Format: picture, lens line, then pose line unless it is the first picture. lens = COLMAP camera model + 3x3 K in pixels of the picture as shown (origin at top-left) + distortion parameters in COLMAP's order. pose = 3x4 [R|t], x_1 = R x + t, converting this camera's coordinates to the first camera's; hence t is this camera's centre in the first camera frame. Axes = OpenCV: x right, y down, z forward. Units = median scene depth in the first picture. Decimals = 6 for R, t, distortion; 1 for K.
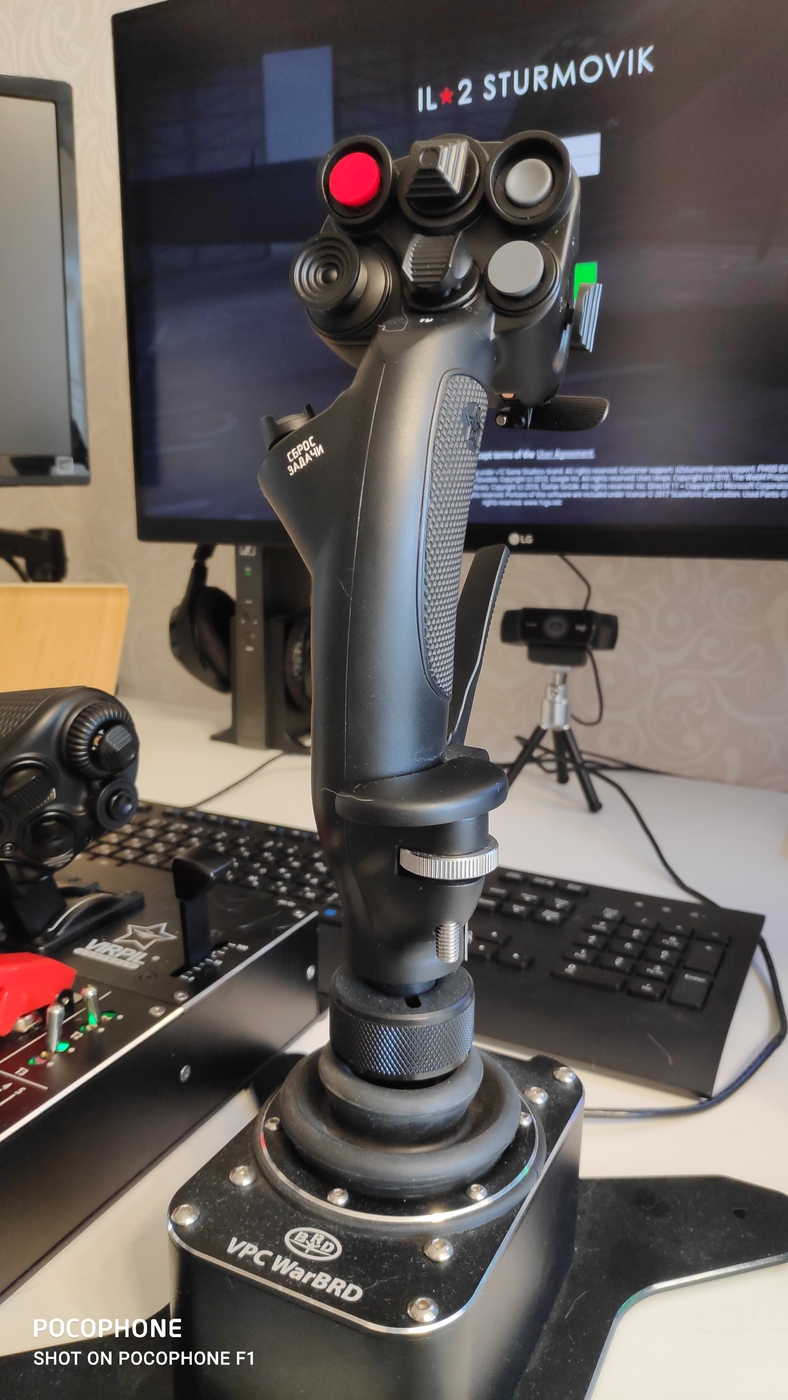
lens RADIAL K [[1015.3, 0, 394.0], [0, 1015.3, 700.0], [0, 0, 1]] dist [0.043095, -0.139586]
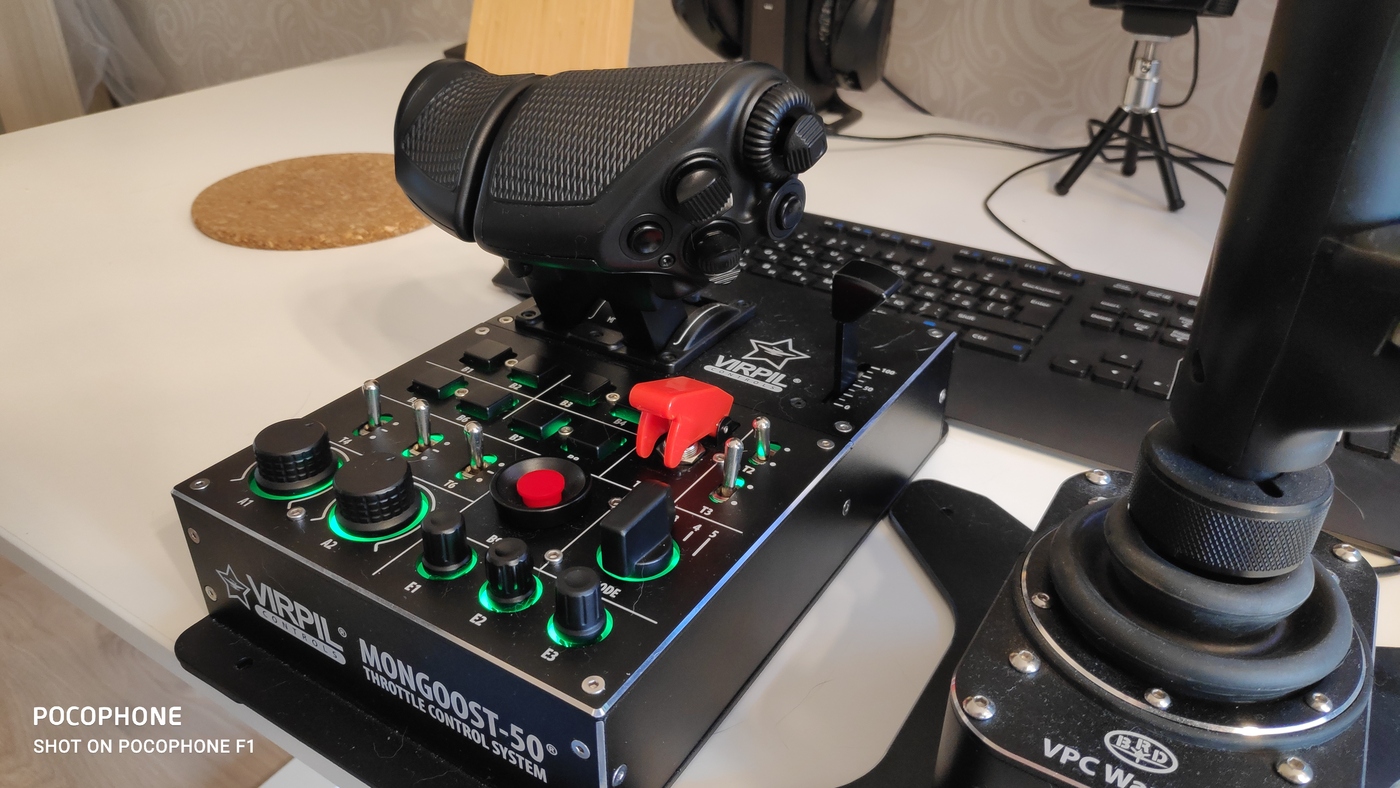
lens RADIAL K [[1004.8, 0, 700.0], [0, 1004.8, 394.0], [0, 0, 1]] dist [0.065531, -0.134270]
pose [[0.994822, 0.046603, -0.090322, -0.263065], [-0.016272, 0.950247, 0.311073, -0.011692], [0.100325, -0.307993, 0.946084, 0.161084]]
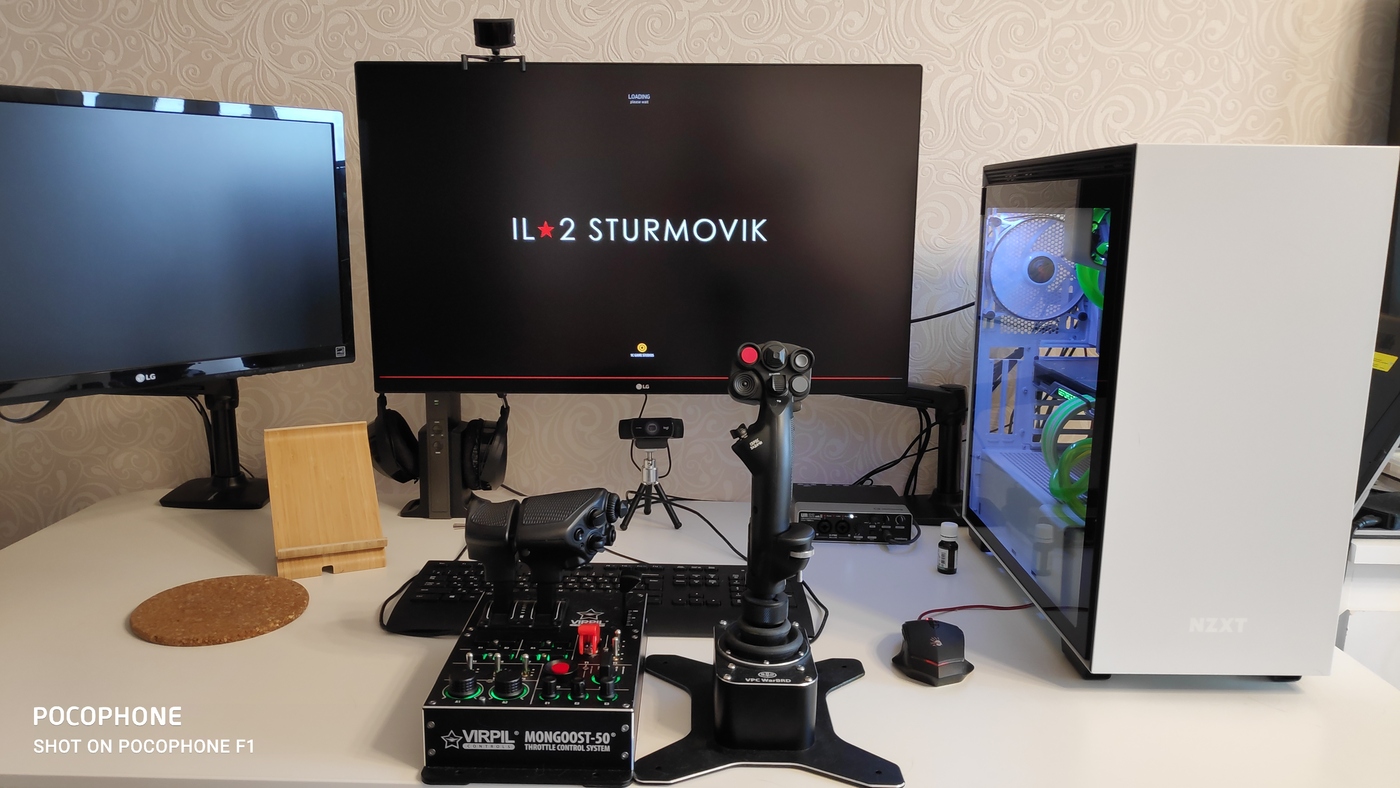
lens RADIAL K [[996.7, 0, 700.0], [0, 996.7, 394.0], [0, 0, 1]] dist [-0.006660, -0.005587]
pose [[0.890331, -0.081442, 0.447971, -1.117699], [0.086636, 0.996200, 0.008924, -0.288462], [-0.446996, 0.030866, 0.894003, -1.241651]]
